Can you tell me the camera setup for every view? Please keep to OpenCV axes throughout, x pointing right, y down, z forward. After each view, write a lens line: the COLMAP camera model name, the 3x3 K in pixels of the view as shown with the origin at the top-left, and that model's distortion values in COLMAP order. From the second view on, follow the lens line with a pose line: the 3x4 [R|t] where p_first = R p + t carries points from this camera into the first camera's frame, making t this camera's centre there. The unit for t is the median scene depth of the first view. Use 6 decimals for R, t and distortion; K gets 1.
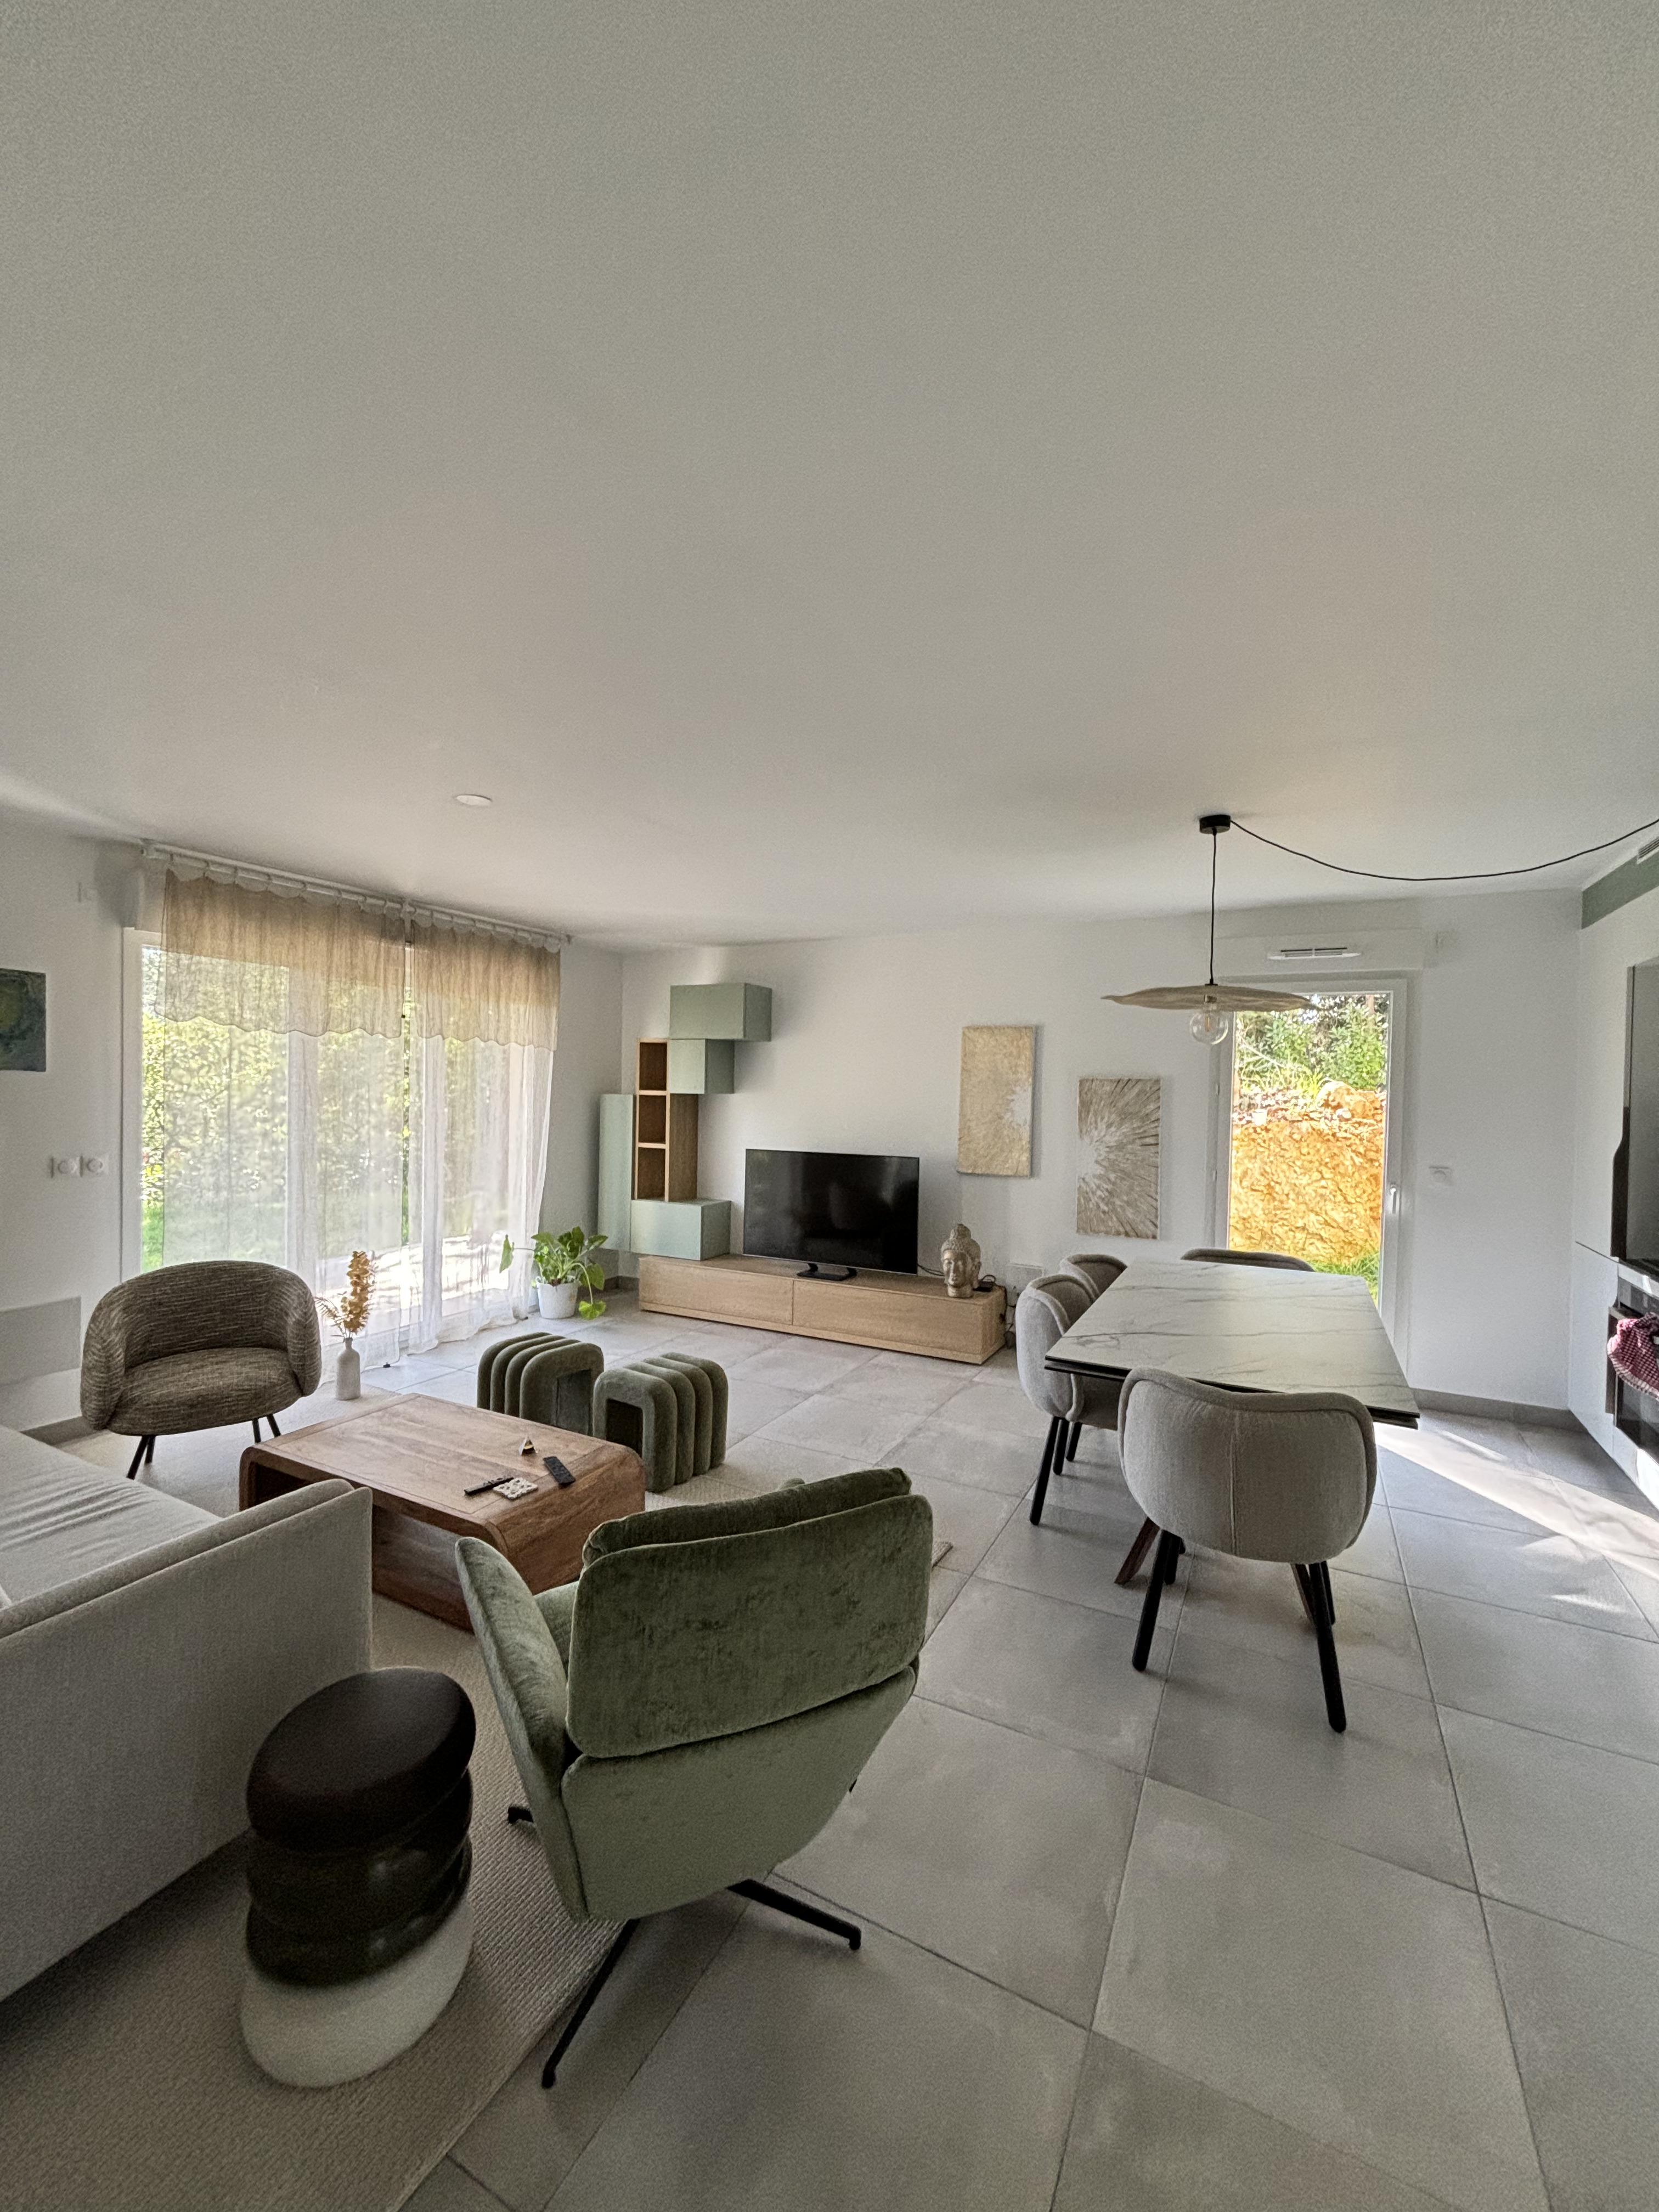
lens RADIAL K [[865.0, 0, 829.5], [0, 865.0, 1106.0], [0, 0, 1]] dist [0.000028, -0.000012]
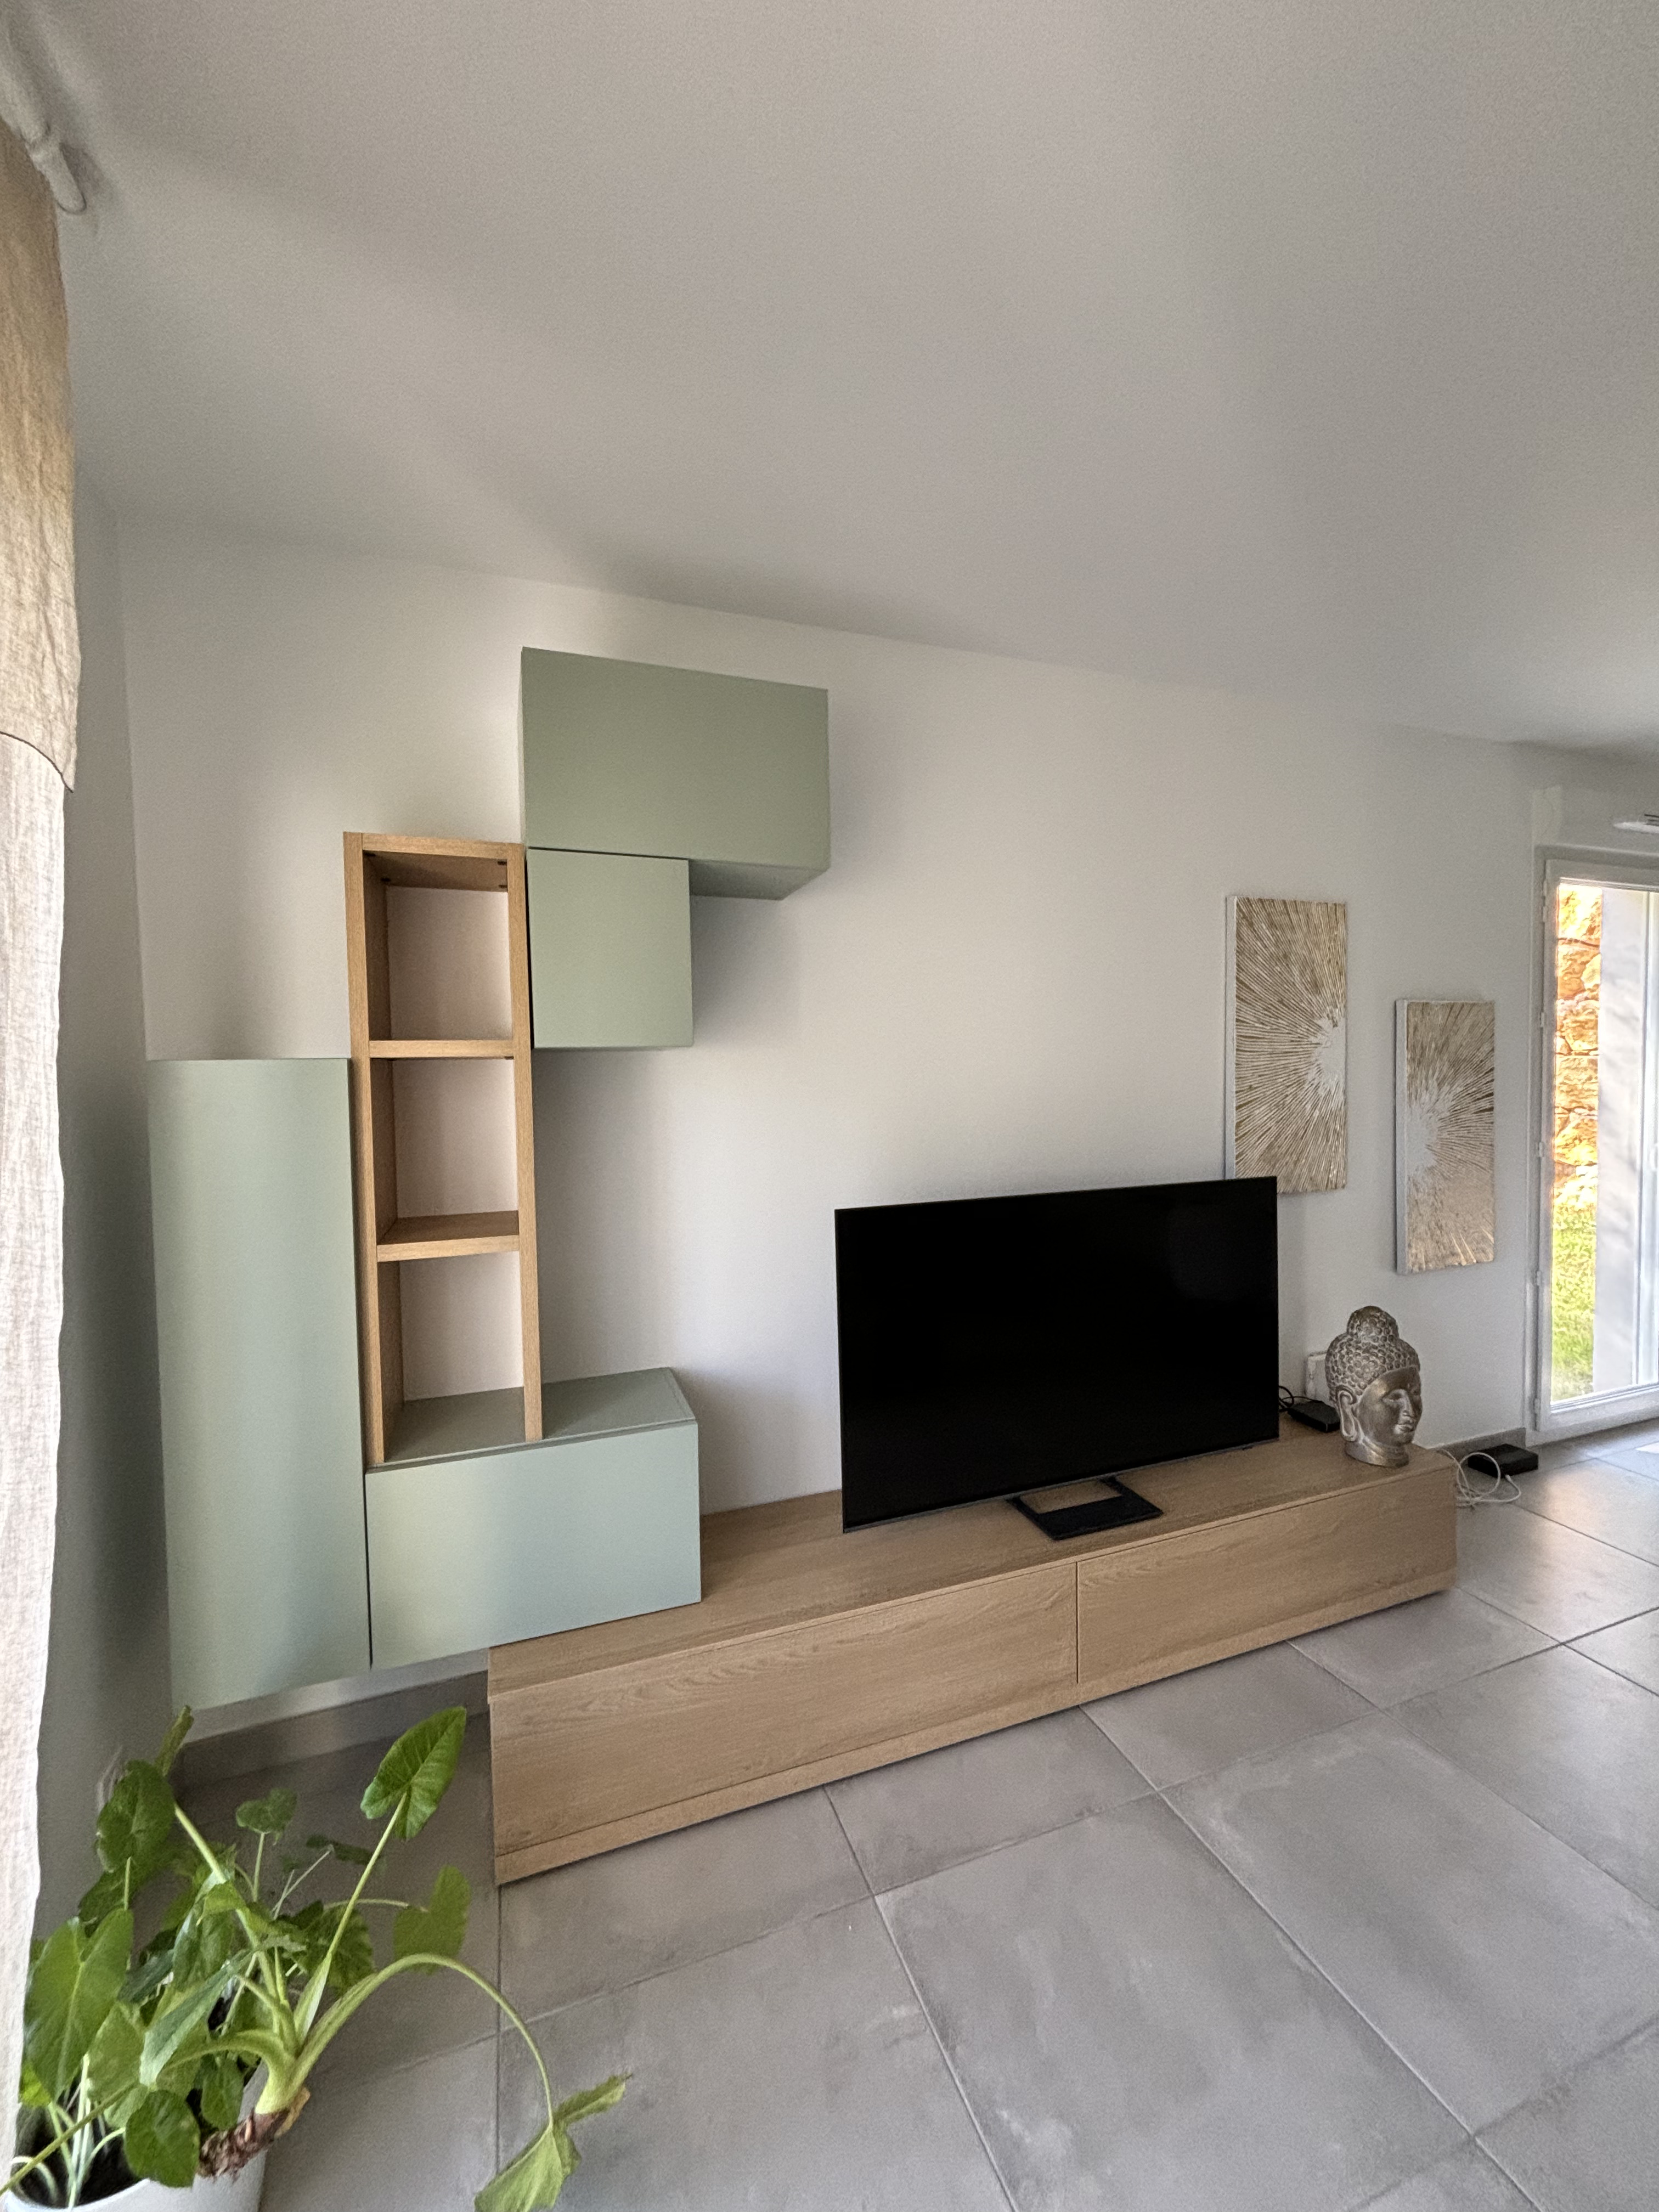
lens RADIAL K [[883.1, 0, 829.5], [0, 883.1, 1106.0], [0, 0, 1]] dist [0.000823, 0.000260]
pose [[0.672421, -0.065979, 0.737223, -0.359215], [0.038086, 0.997784, 0.054560, -0.009354], [-0.739189, -0.008610, 0.673443, 0.813471]]
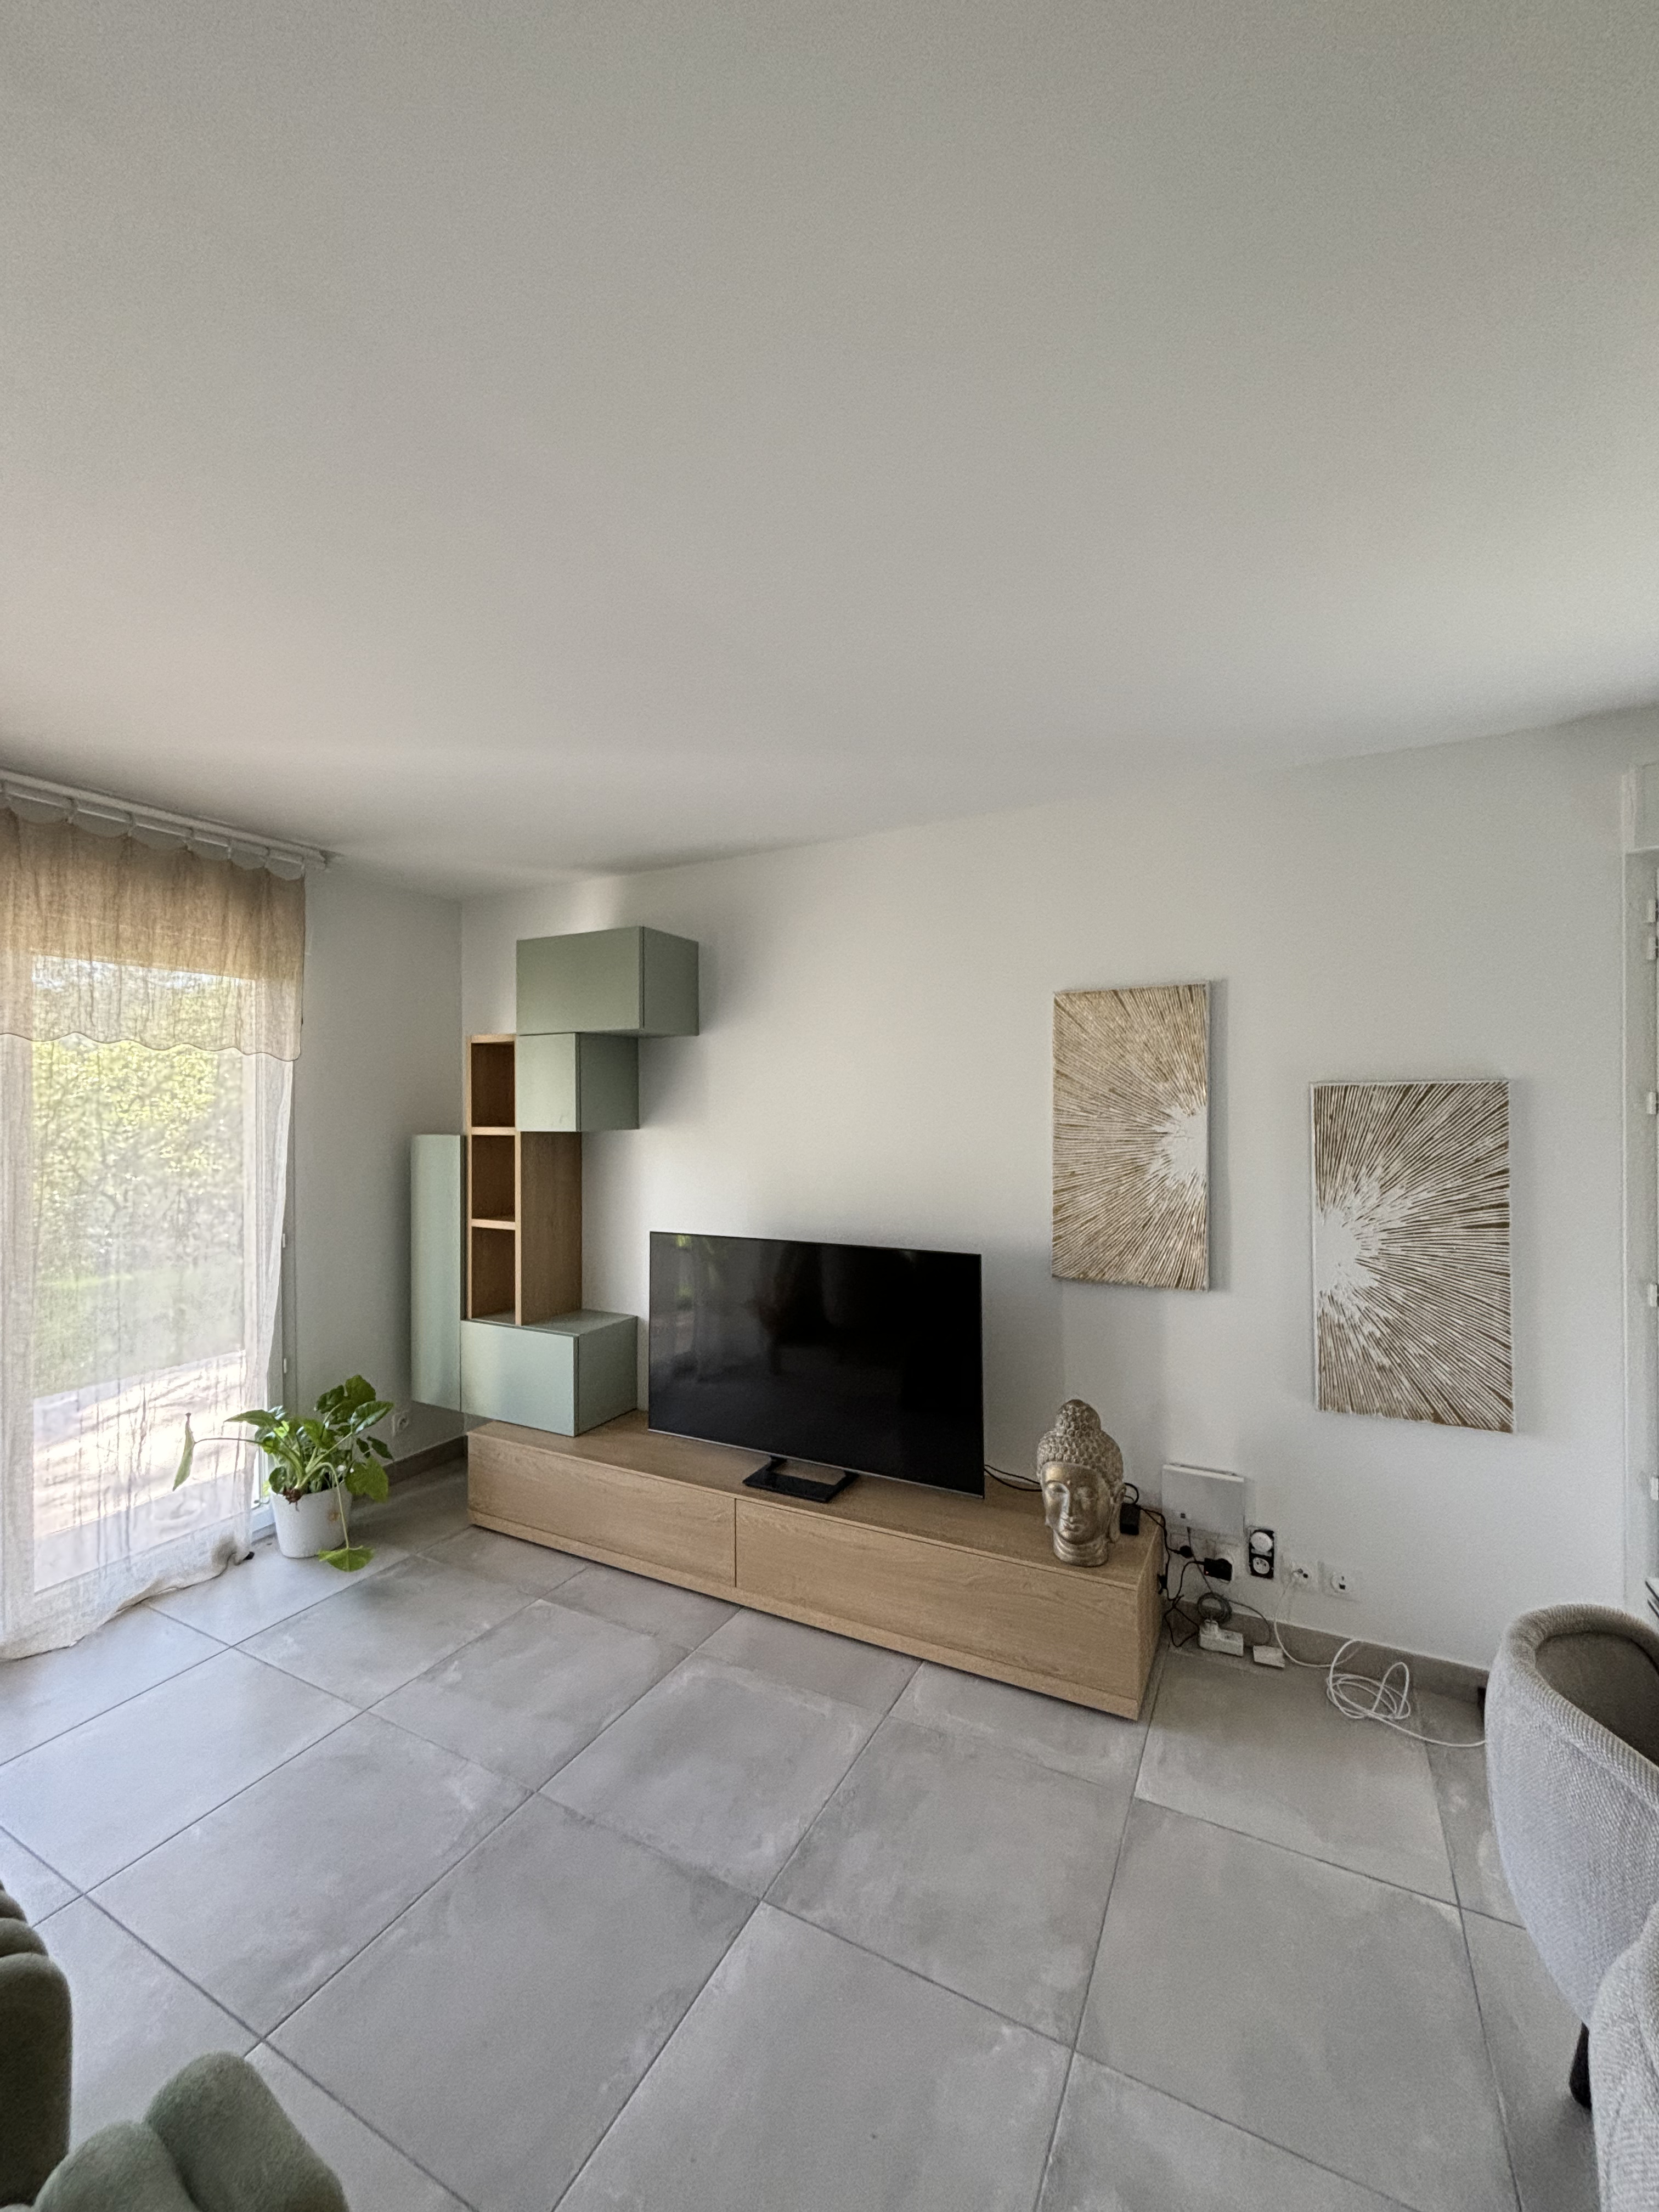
lens RADIAL K [[887.9, 0, 829.5], [0, 887.9, 1106.0], [0, 0, 1]] dist [0.000794, -0.000009]
pose [[0.999731, -0.023205, -0.000396, 0.018488], [0.023190, 0.999465, -0.023050, -0.014549], [0.000931, 0.023035, 0.999734, 0.463292]]
